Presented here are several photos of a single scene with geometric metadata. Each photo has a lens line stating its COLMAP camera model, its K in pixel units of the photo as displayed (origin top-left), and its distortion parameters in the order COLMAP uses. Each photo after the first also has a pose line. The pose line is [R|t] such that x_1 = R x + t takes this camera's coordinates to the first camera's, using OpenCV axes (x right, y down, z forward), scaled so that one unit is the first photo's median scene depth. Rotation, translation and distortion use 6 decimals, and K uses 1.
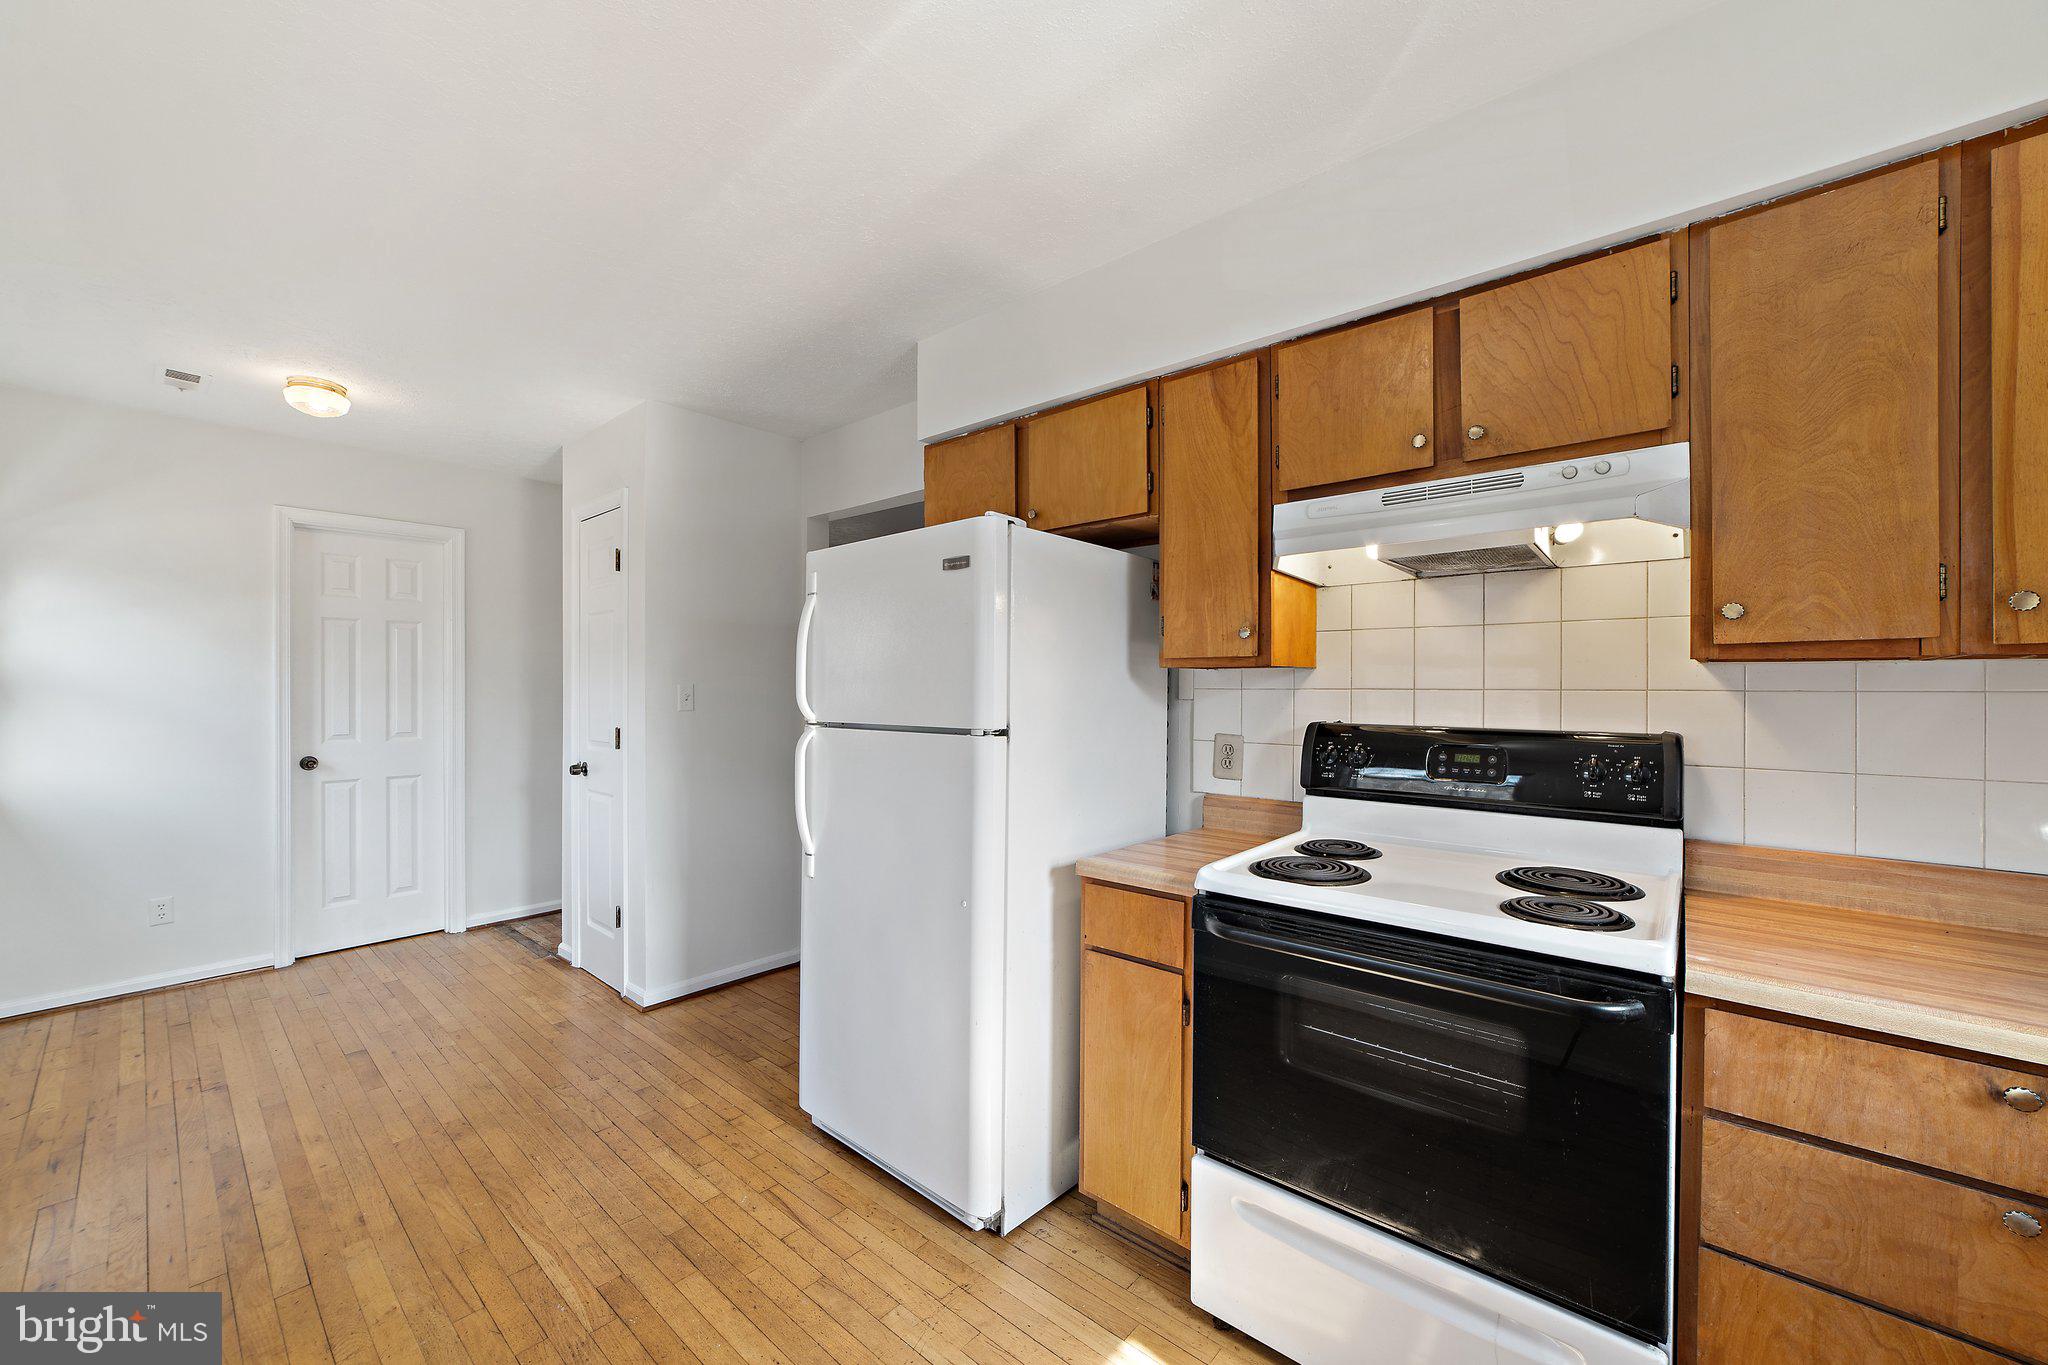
lens RADIAL K [[814.3, 0, 1031.6], [0, 814.3, 683.8], [0, 0, 1]] dist [-0.019299, 0.006556]
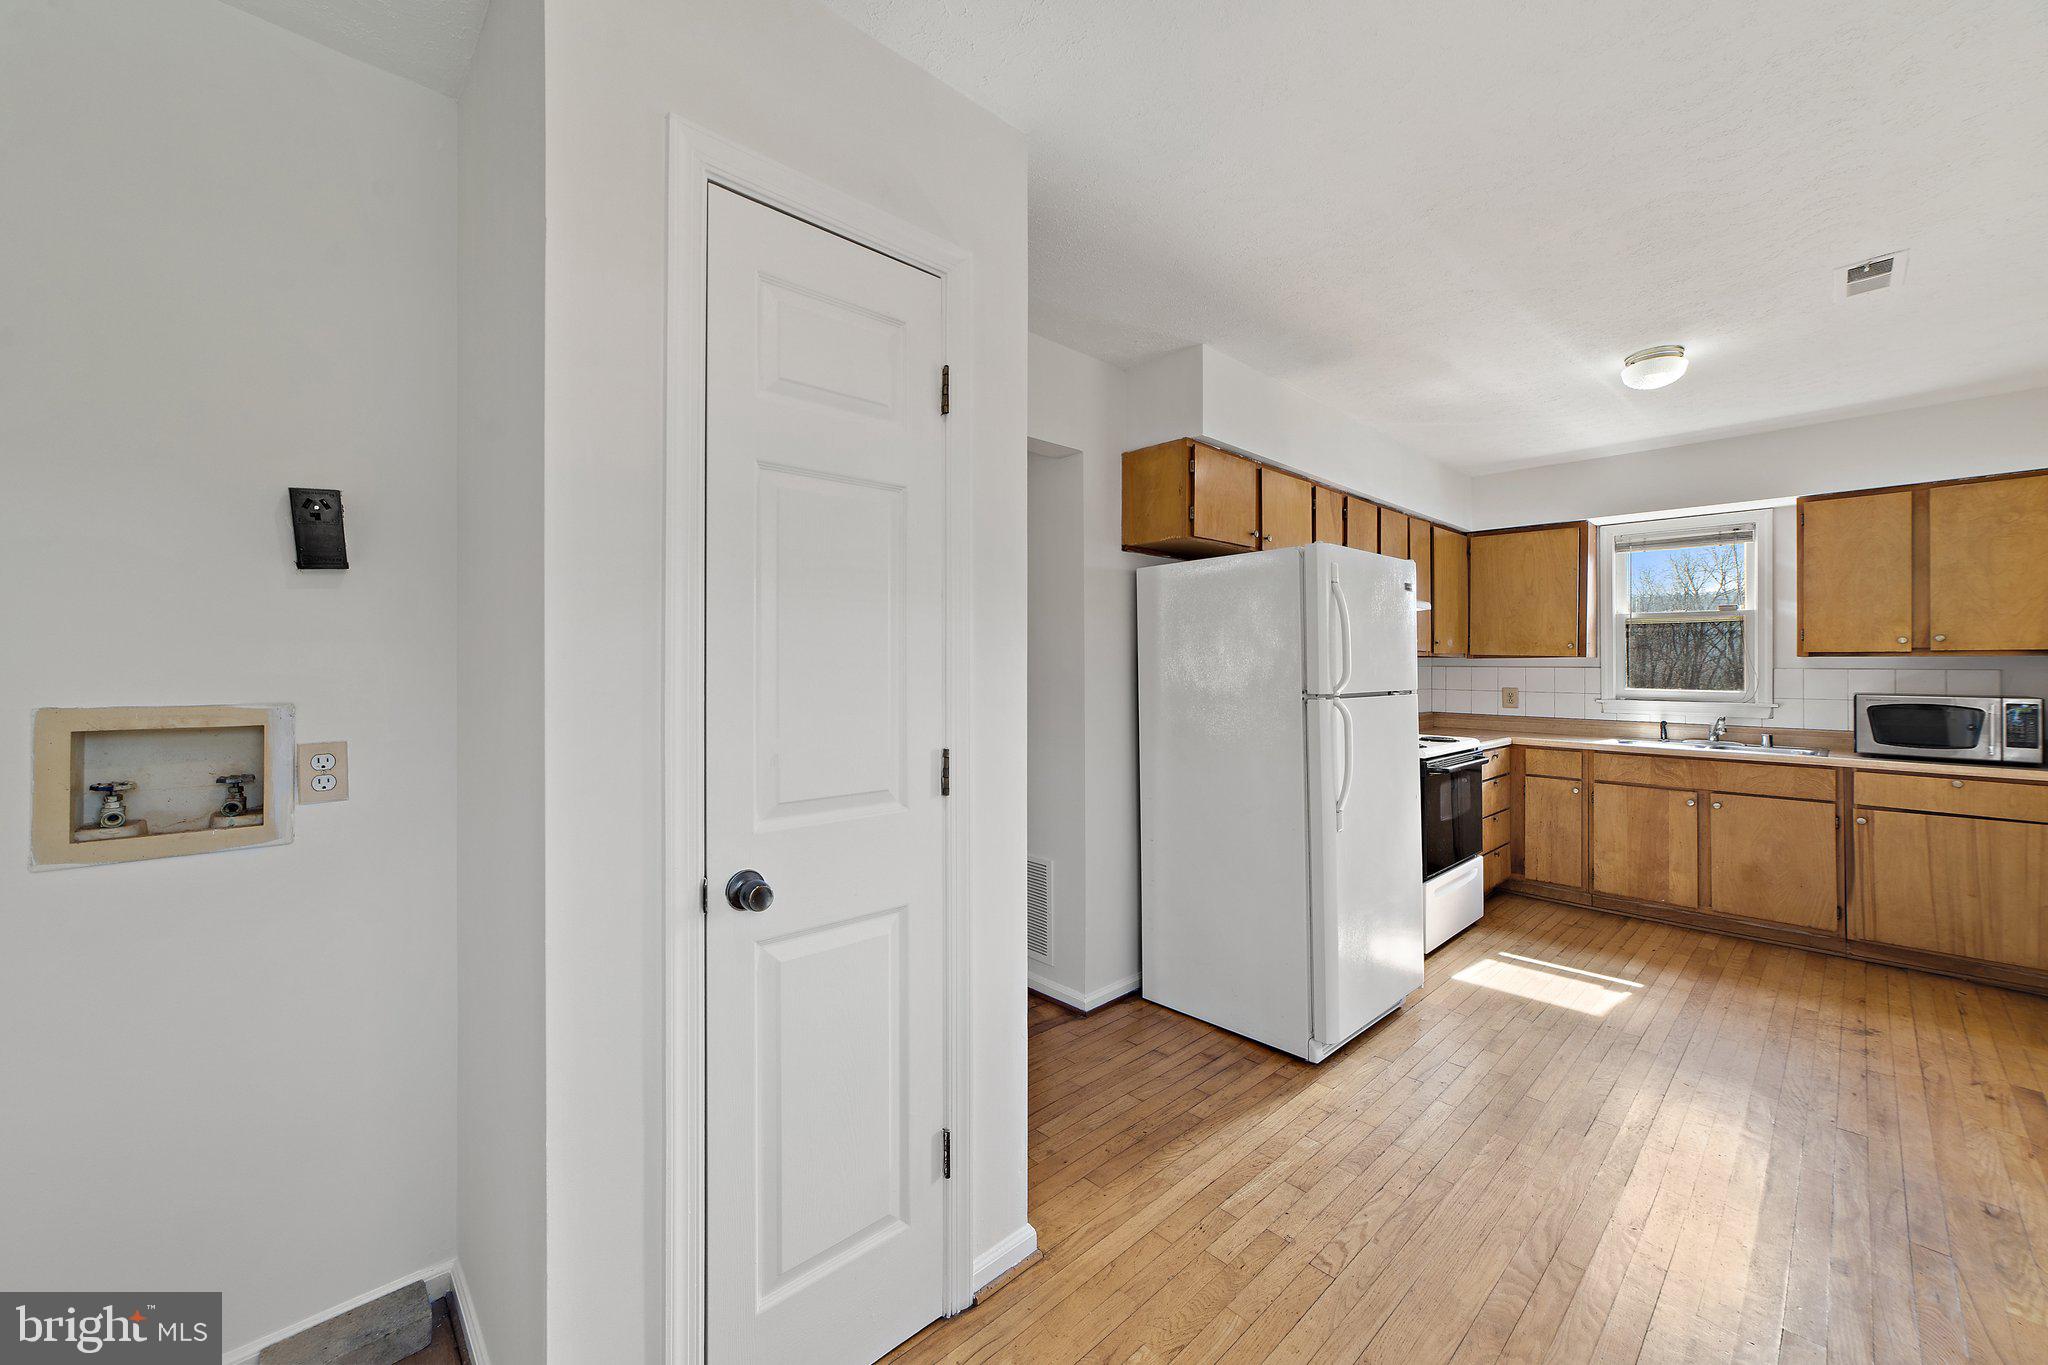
lens RADIAL K [[794.5, 0, 1009.0], [0, 794.5, 675.4], [0, 0, 1]] dist [-0.016155, 0.007441]
pose [[0.095955, -0.004892, 0.995374, -1.241439], [0.001248, 0.999988, 0.004794, 0.012169], [-0.995385, 0.000782, 0.095960, 1.189835]]
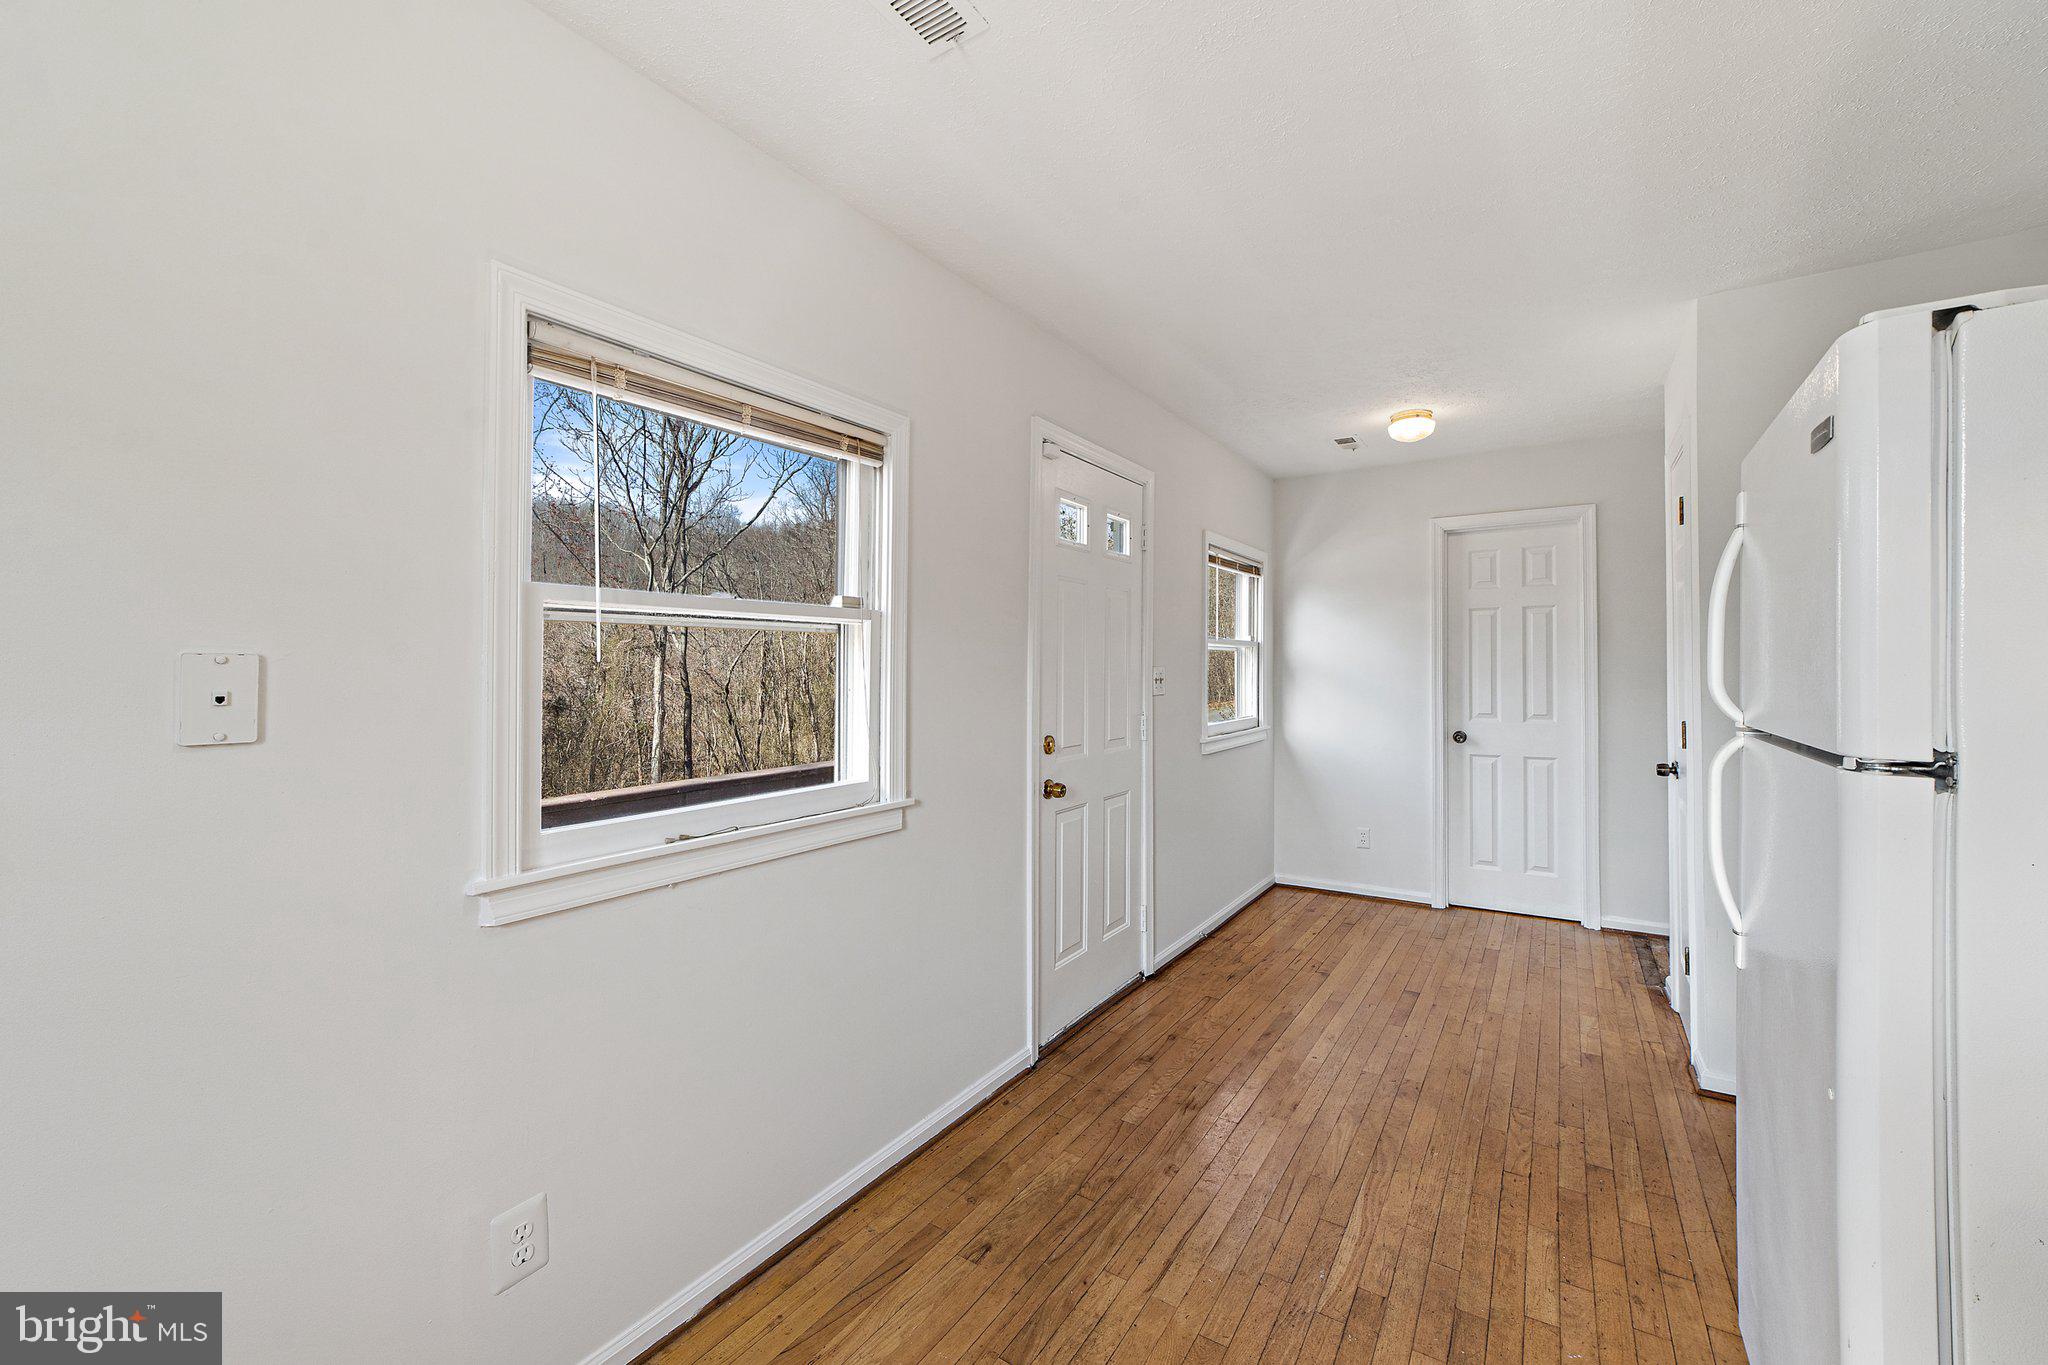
lens RADIAL K [[801.1, 0, 956.5], [0, 801.1, 648.9], [0, 0, 1]] dist [-0.015914, 0.000056]
pose [[0.082928, -0.029296, -0.996125, 0.265087], [0.008598, 0.999552, -0.028681, -0.000960], [0.996518, -0.006186, 0.083142, 0.292224]]
